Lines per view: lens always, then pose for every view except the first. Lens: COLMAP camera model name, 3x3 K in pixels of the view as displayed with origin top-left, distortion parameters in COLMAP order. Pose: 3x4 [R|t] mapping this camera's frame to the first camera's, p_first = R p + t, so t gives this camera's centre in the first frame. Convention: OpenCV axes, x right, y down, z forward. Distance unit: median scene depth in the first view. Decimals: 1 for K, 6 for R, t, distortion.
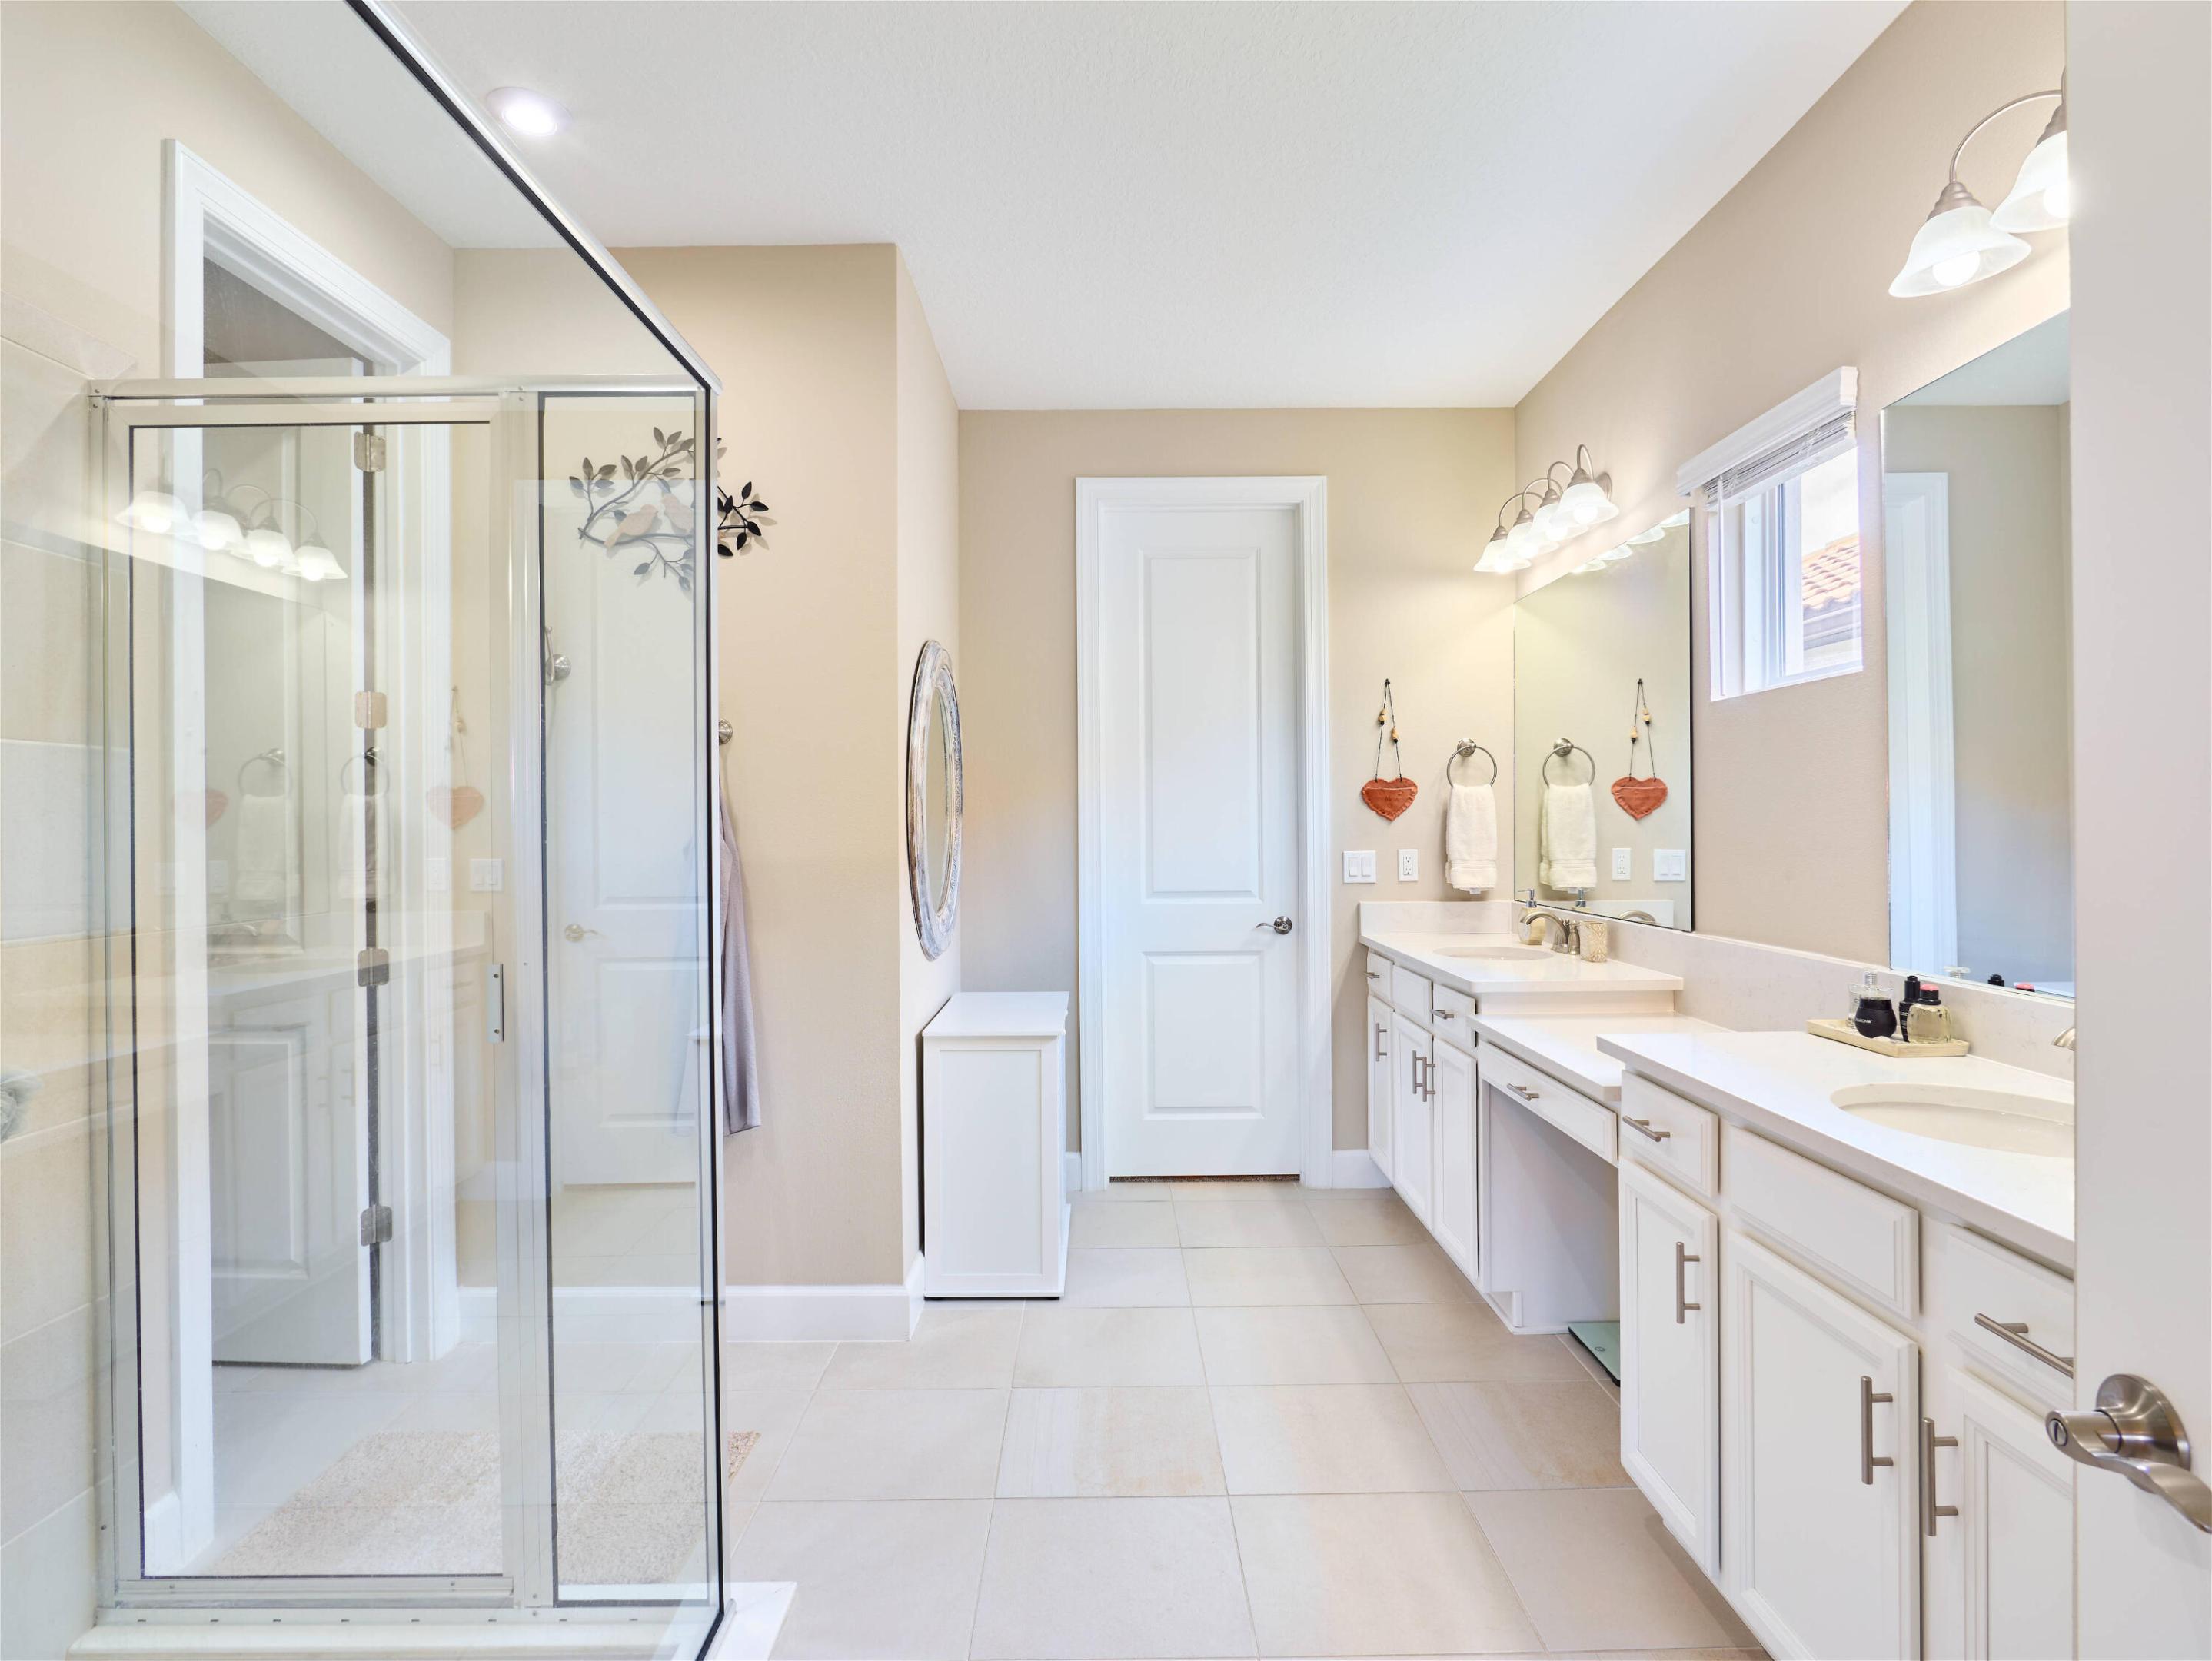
lens RADIAL K [[1185.1, 0, 1098.3], [0, 1185.1, 825.6], [0, 0, 1]] dist [-0.017785, 0.000976]
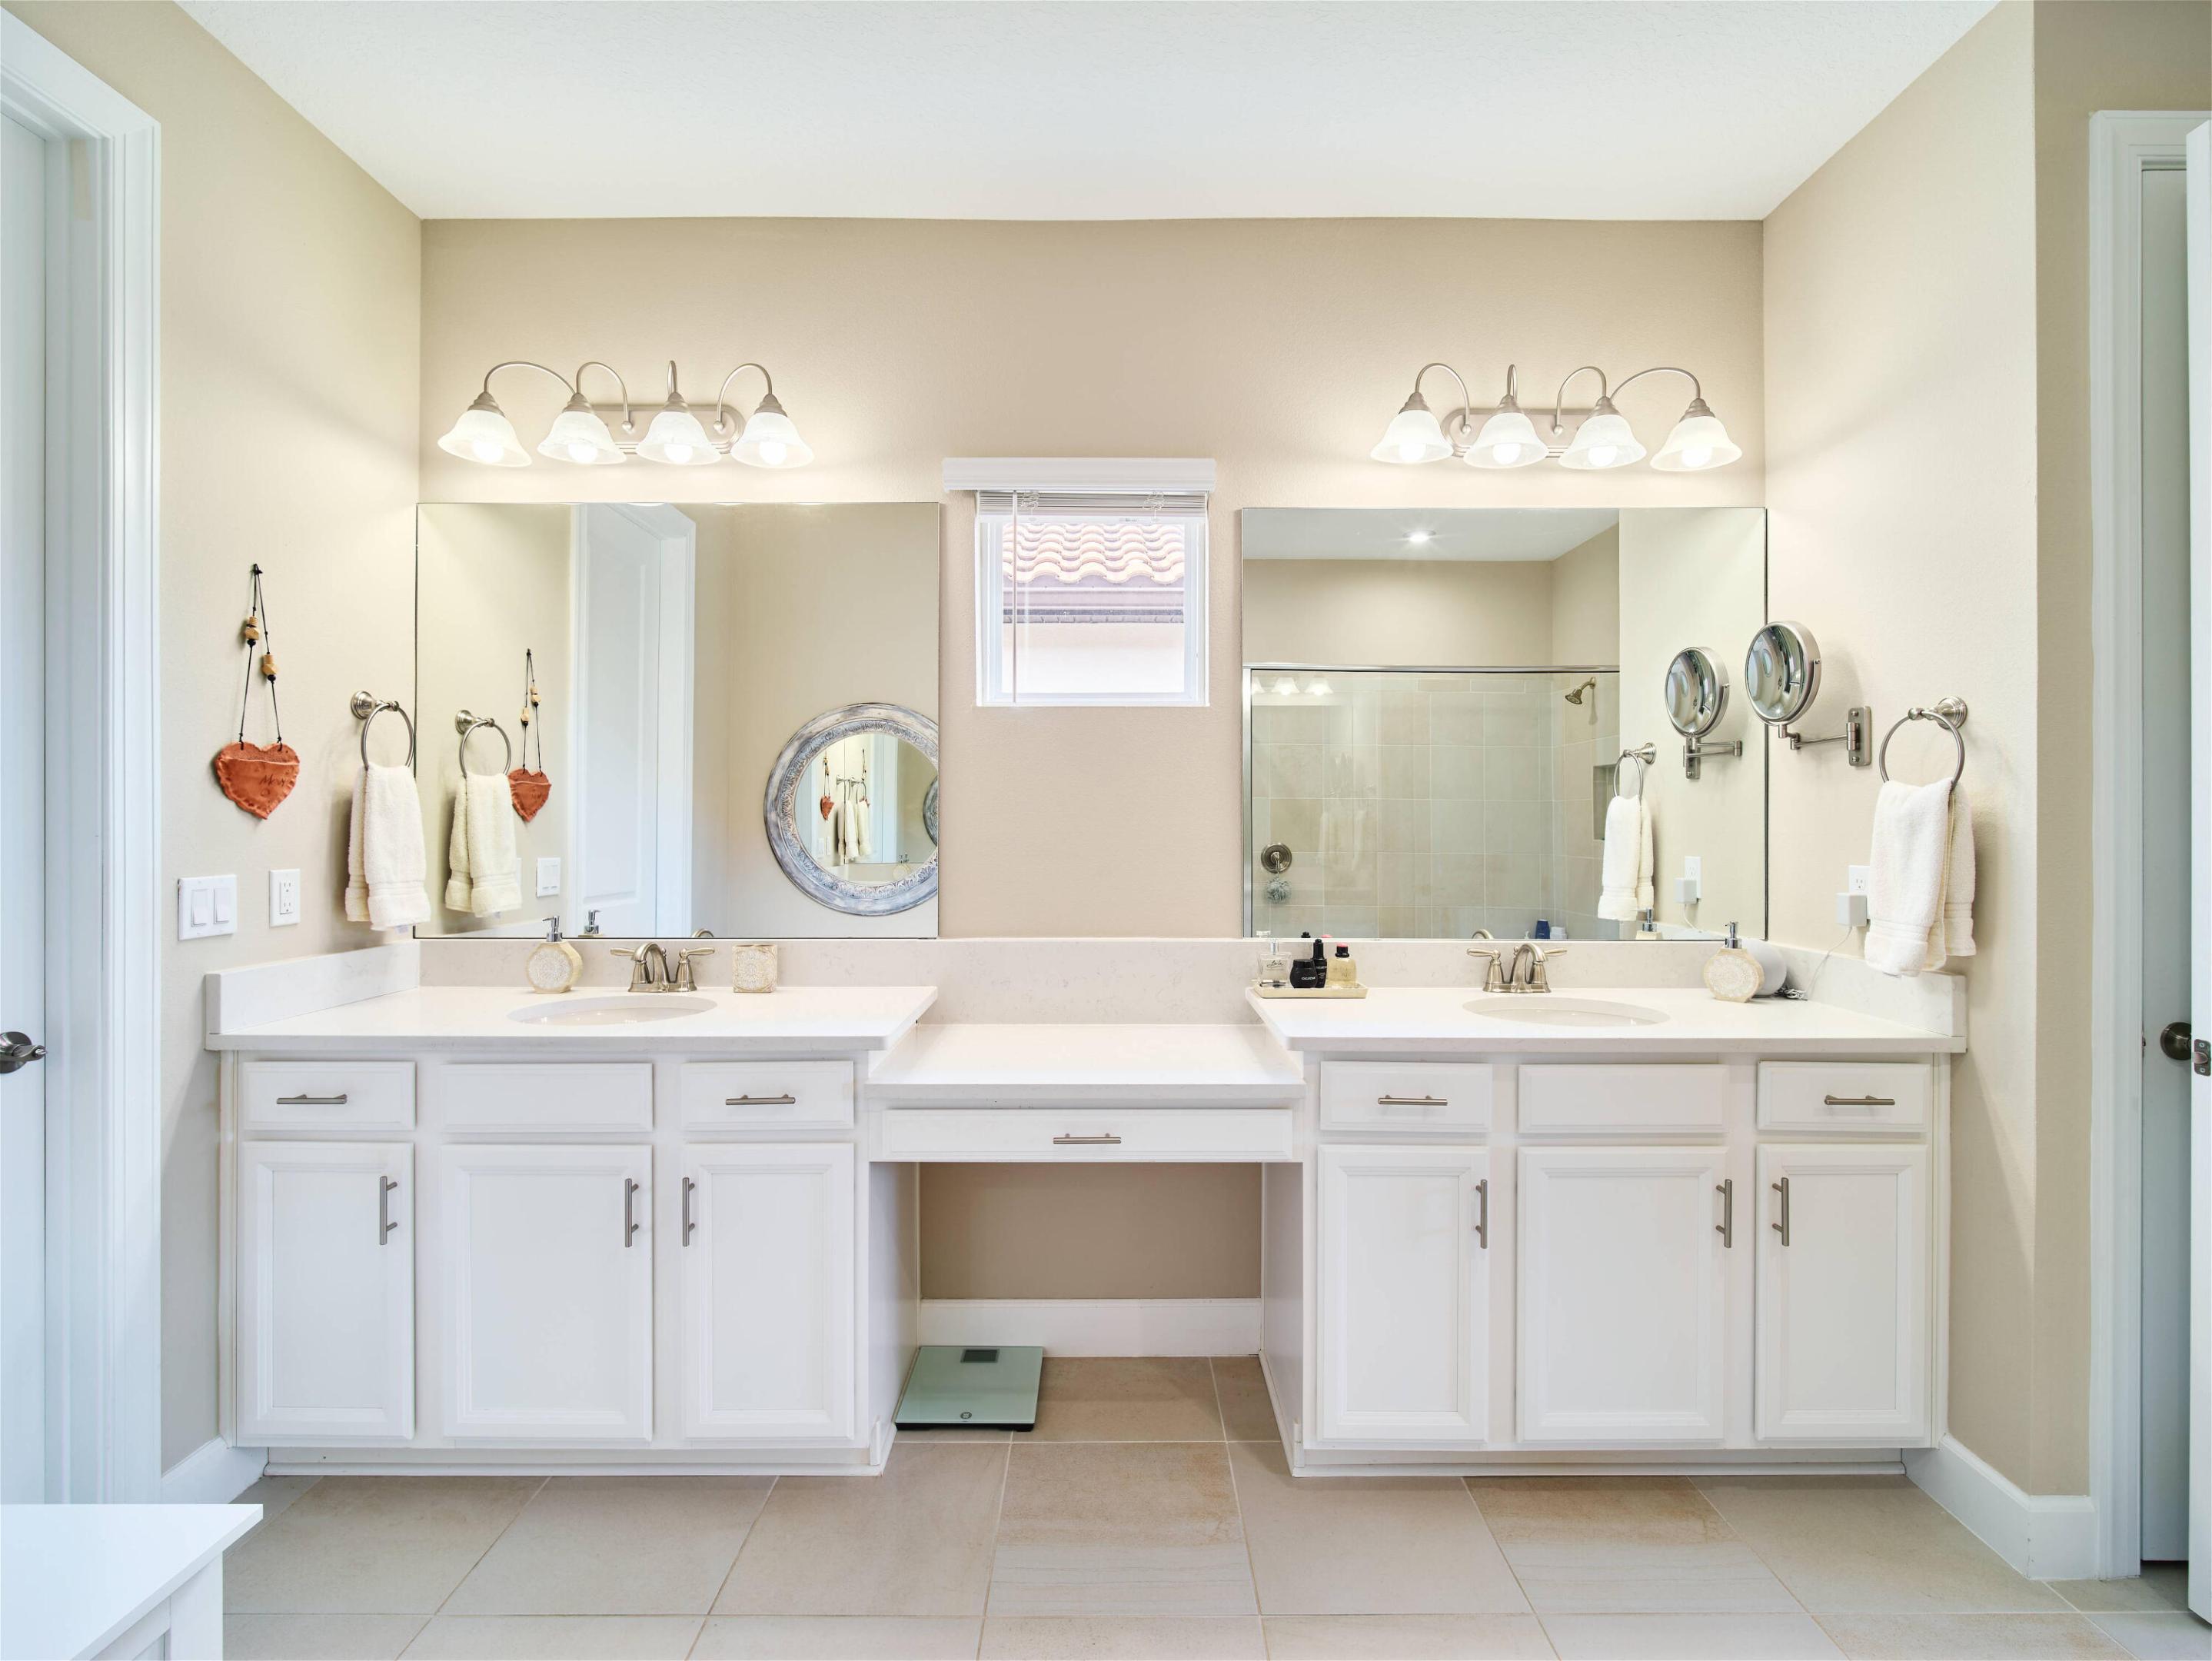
lens RADIAL K [[978.4, 0, 1095.4], [0, 978.4, 829.1], [0, 0, 1]] dist [-0.009966, 0.000450]
pose [[-0.008890, 0.004127, 0.999952, -0.214566], [-0.000446, 0.999991, -0.004132, 0.002523], [-0.999960, -0.000482, -0.008888, 0.612502]]
